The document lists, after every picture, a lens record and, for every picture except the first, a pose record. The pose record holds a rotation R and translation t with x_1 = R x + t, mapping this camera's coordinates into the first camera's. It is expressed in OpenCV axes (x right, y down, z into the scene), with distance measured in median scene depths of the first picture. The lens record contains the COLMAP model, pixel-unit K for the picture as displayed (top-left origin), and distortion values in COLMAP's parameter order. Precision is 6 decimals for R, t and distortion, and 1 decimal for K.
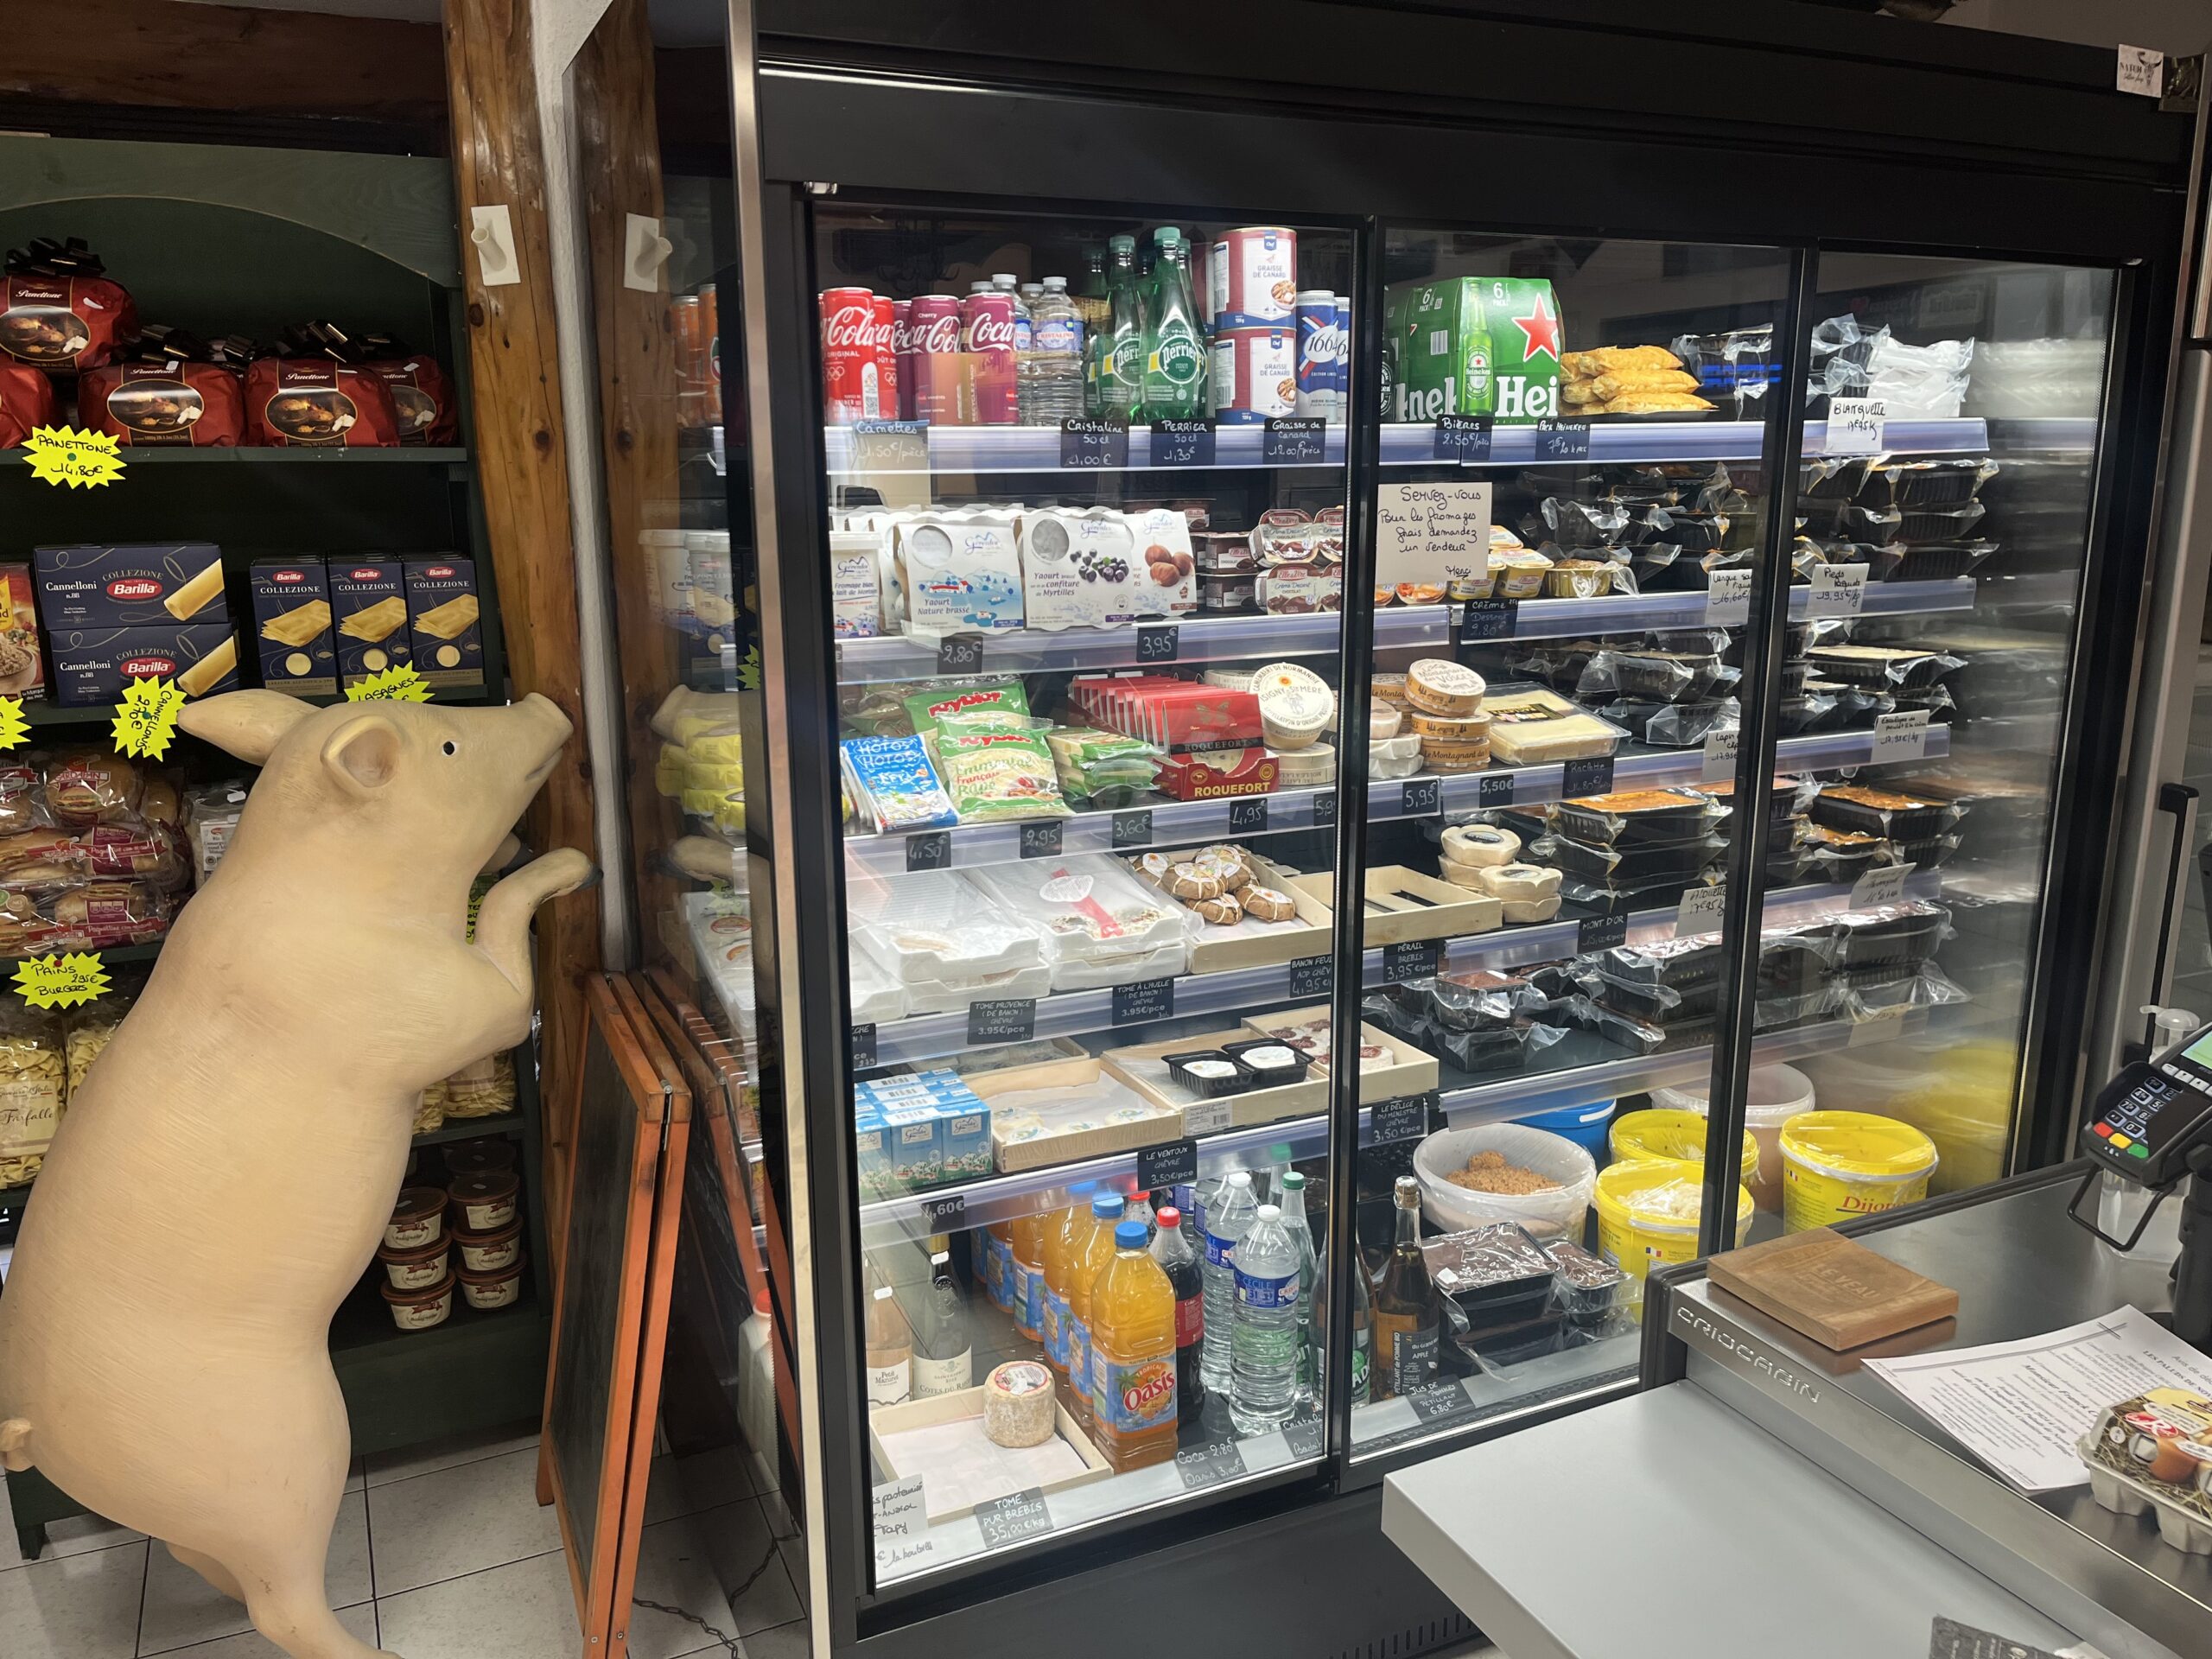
lens RADIAL K [[1728.6, 0, 1068.1], [0, 1728.6, 863.8], [0, 0, 1]] dist [0.065085, -0.098165]
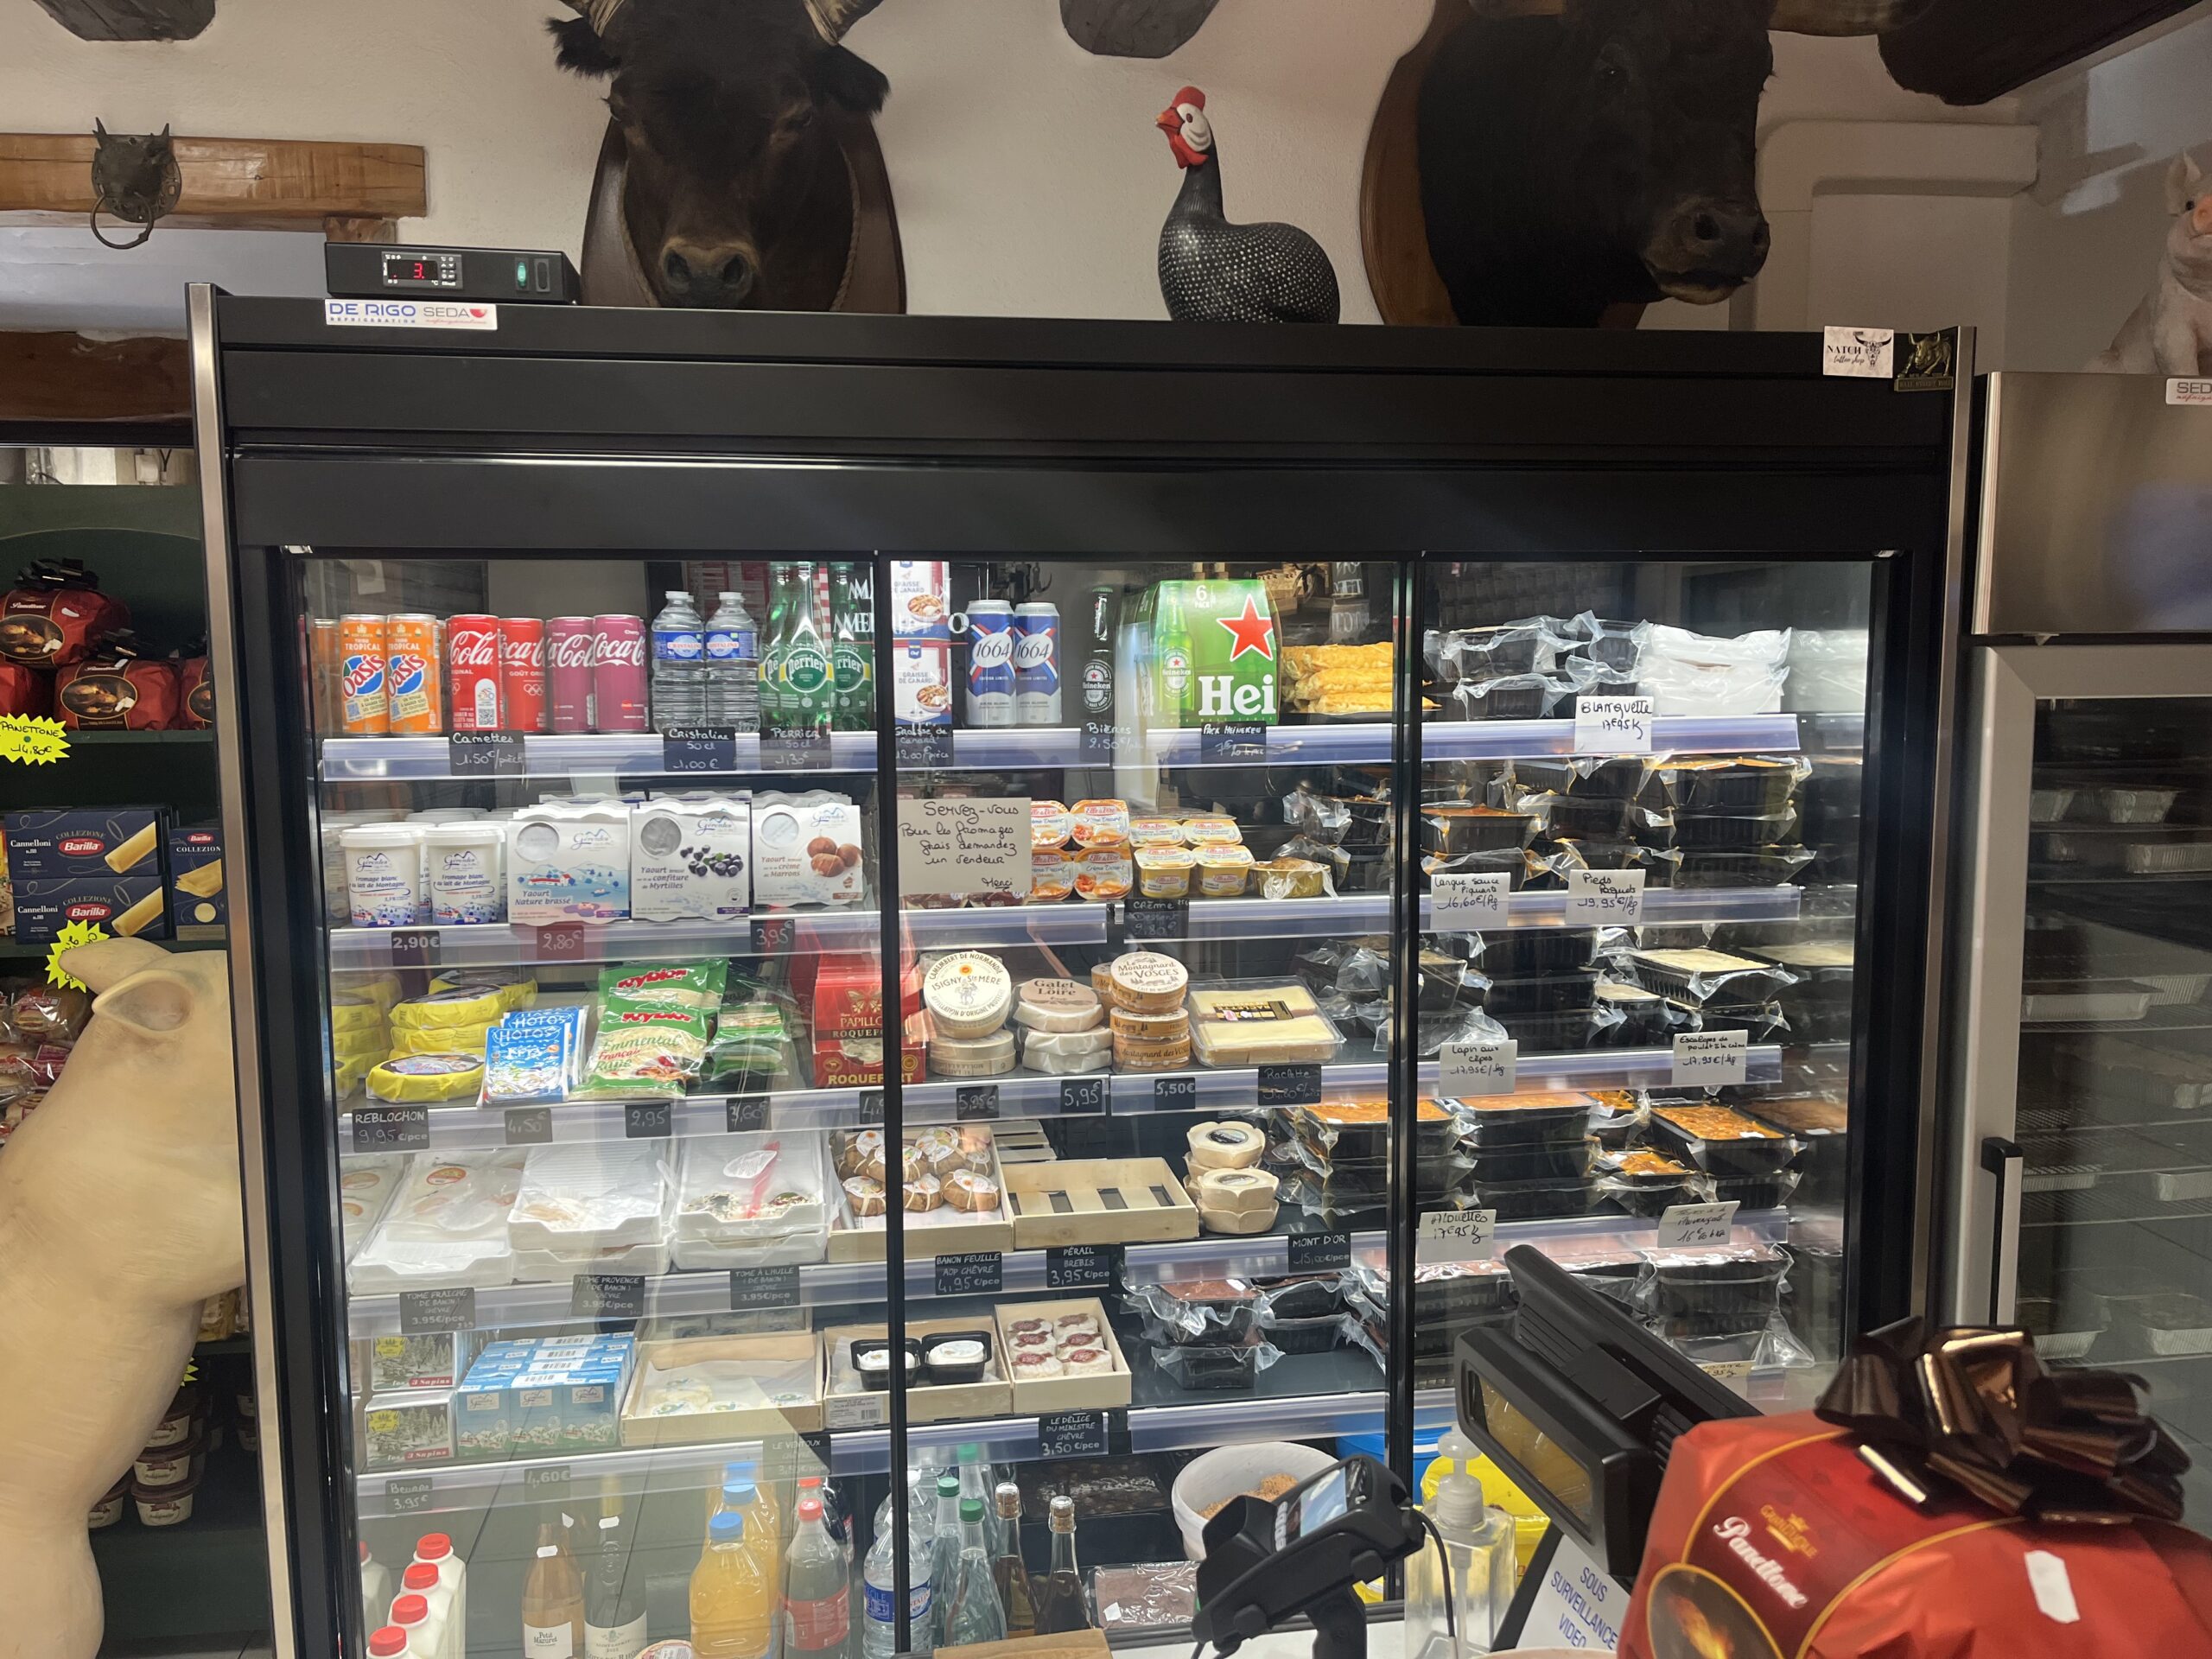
lens RADIAL K [[1728.6, 0, 1094.2], [0, 1728.6, 845.5], [0, 0, 1]] dist [0.065085, -0.098165]
pose [[0.962959, 0.029112, -0.268073, 0.456838], [-0.061837, 0.991503, -0.114451, -0.066017], [0.262463, 0.126788, 0.956576, 0.046767]]
